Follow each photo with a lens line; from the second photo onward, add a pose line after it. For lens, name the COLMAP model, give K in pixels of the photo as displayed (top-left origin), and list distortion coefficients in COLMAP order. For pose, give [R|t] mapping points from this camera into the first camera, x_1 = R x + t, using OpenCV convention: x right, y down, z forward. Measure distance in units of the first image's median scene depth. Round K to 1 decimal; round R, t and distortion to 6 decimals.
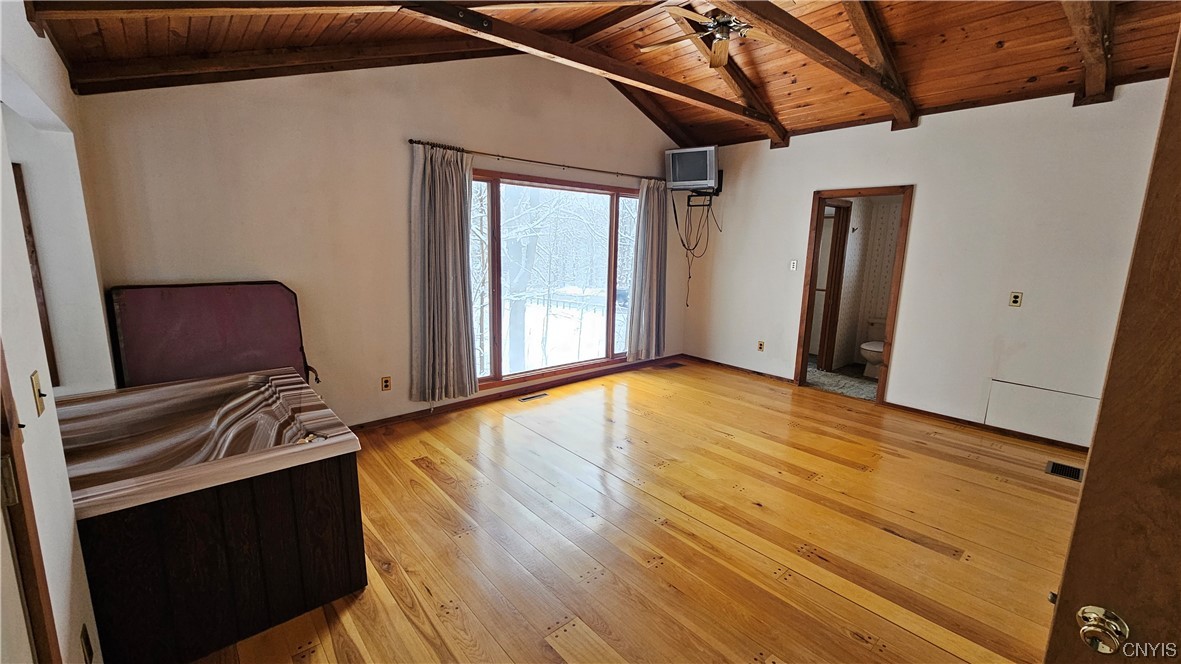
lens RADIAL K [[481.1, 0, 592.9], [0, 481.1, 335.4], [0, 0, 1]] dist [-0.003609, 0.000065]
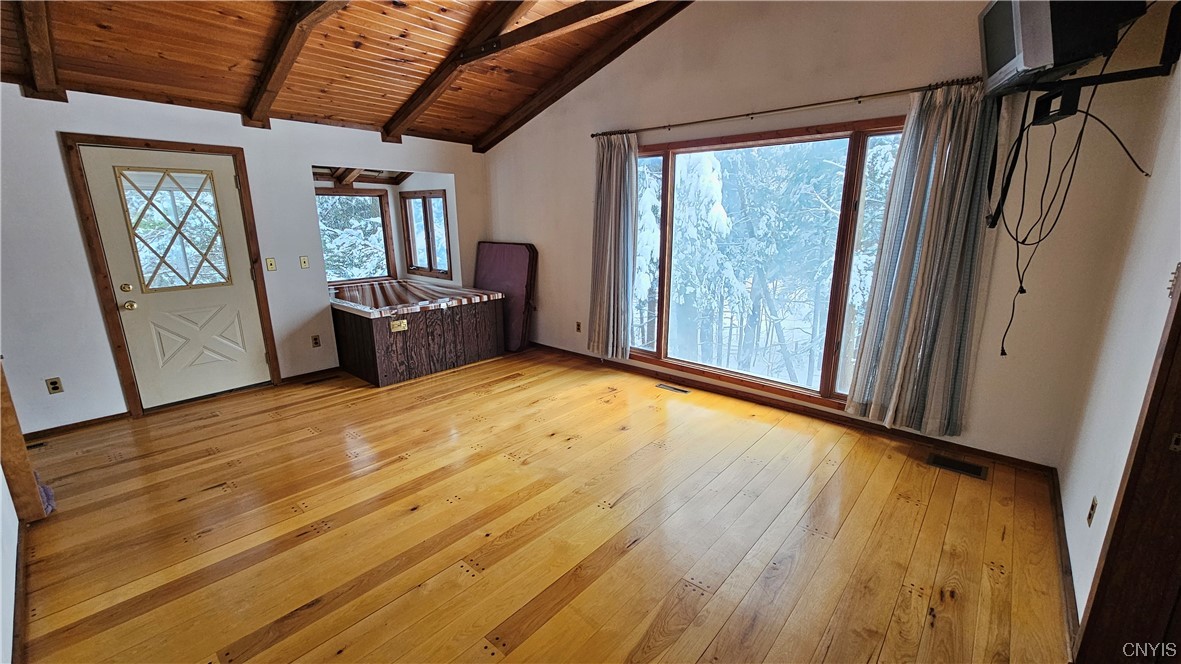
lens RADIAL K [[481.1, 0, 592.9], [0, 481.1, 335.4], [0, 0, 1]] dist [-0.003609, 0.000065]
pose [[0.129822, 0.219991, -0.966825, 0.770438], [-0.183263, 0.963601, 0.194650, -0.127252], [0.974454, 0.151914, 0.165413, 0.734189]]
